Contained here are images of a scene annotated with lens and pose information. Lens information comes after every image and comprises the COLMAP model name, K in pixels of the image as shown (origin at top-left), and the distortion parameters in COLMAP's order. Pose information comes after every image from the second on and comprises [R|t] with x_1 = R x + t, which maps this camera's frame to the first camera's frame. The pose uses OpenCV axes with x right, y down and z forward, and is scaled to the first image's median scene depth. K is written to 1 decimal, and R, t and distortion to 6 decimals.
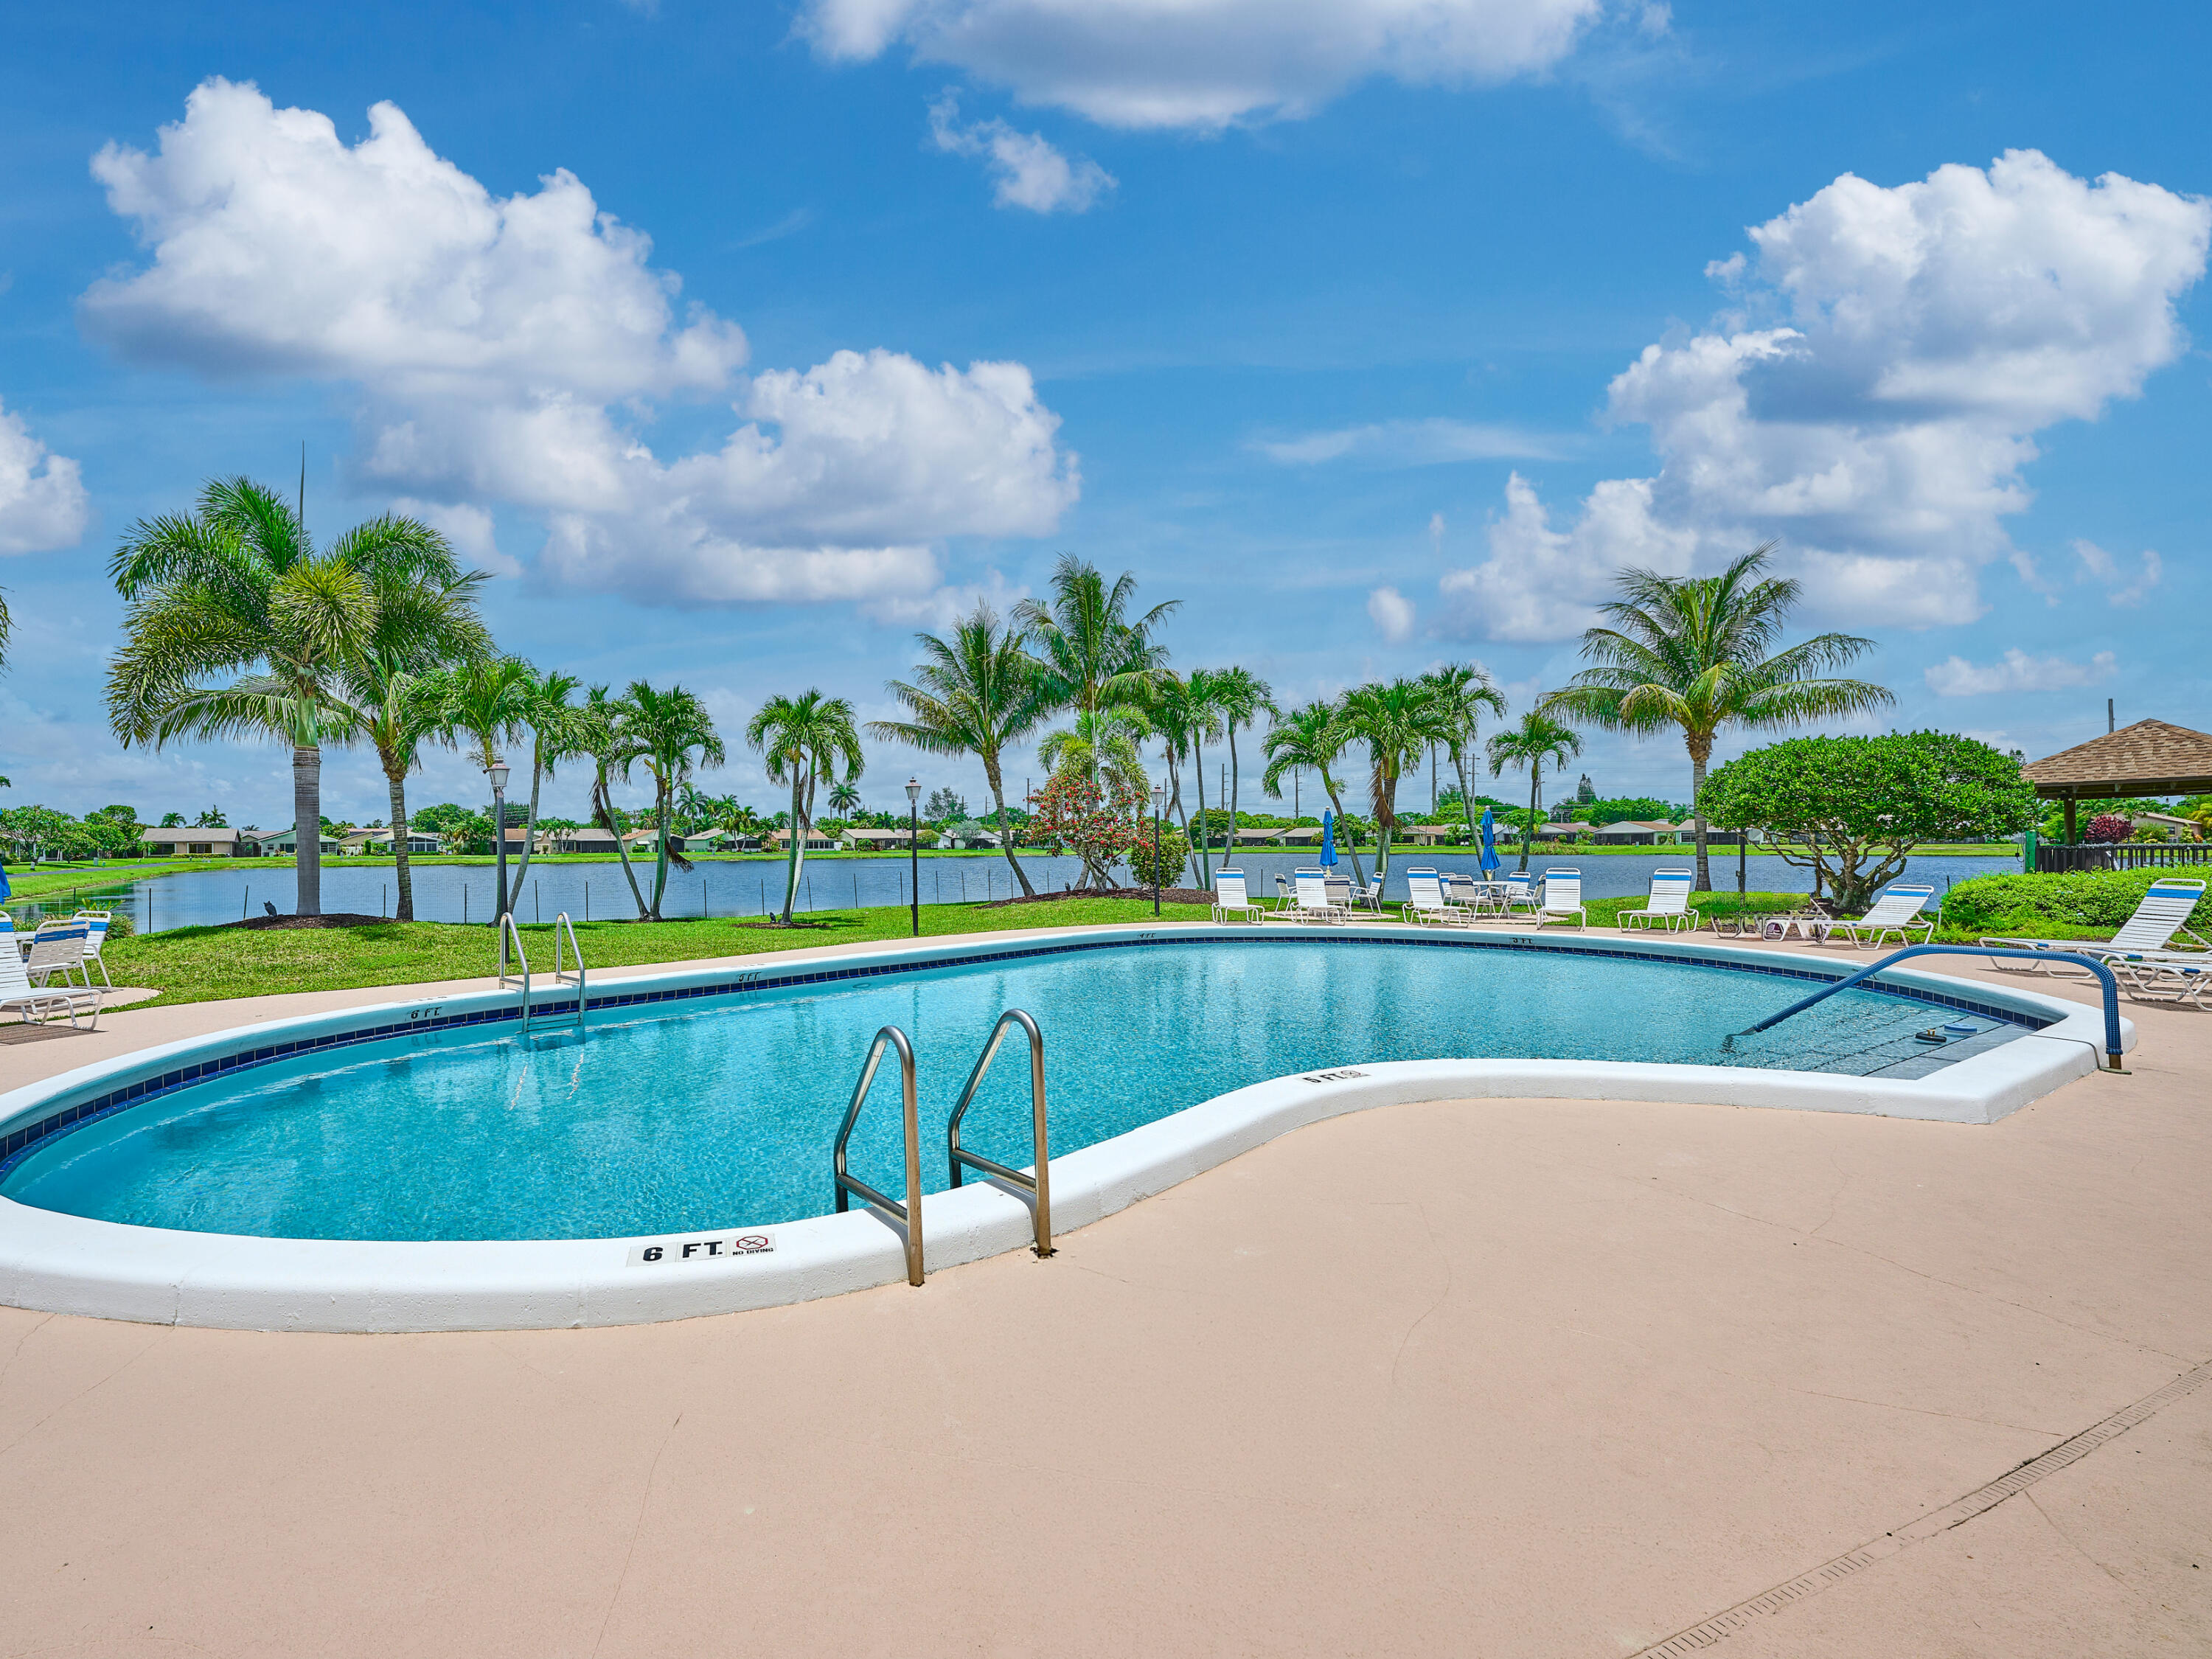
lens RADIAL K [[985.3, 0, 1207.2], [0, 985.3, 825.4], [0, 0, 1]] dist [-0.000556, 0.000264]
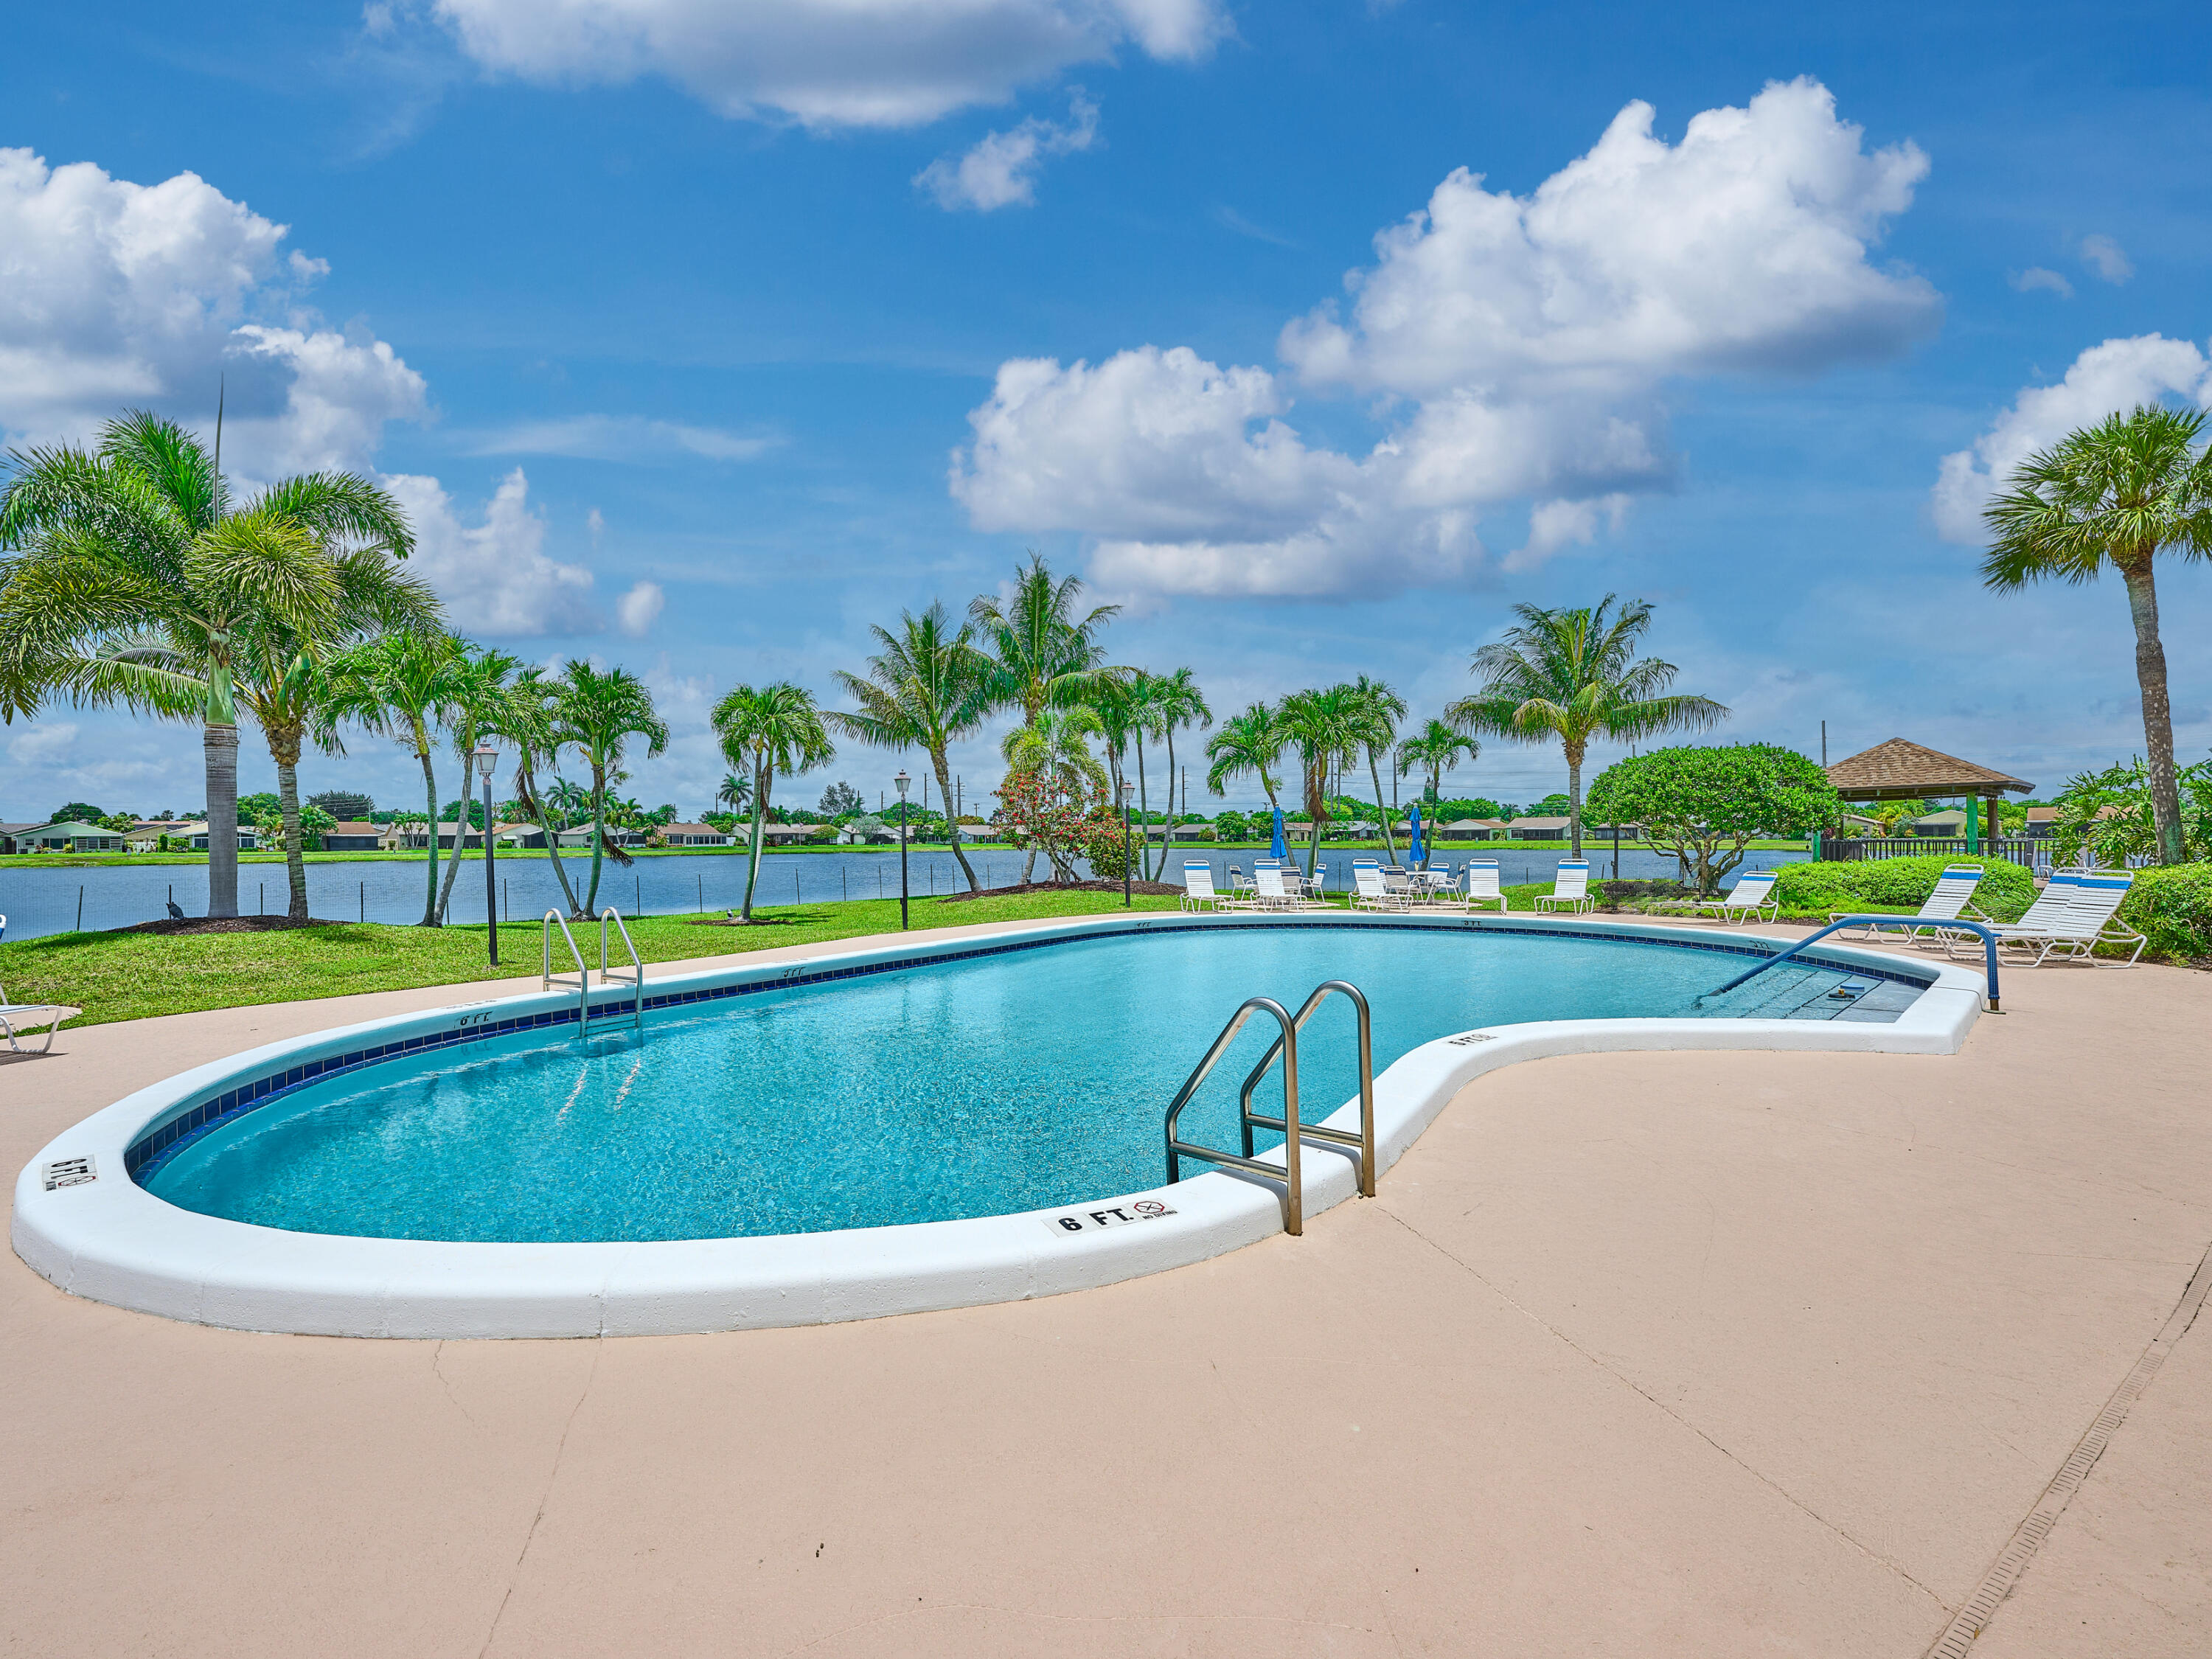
lens RADIAL K [[974.8, 0, 1106.0], [0, 974.8, 829.5], [0, 0, 1]] dist [0.000001, -0.000239]
pose [[0.979255, 0.002329, 0.202618, -0.270368], [-0.002976, 0.999991, 0.002891, 0.007171], [-0.202609, -0.003434, 0.979254, -0.001506]]
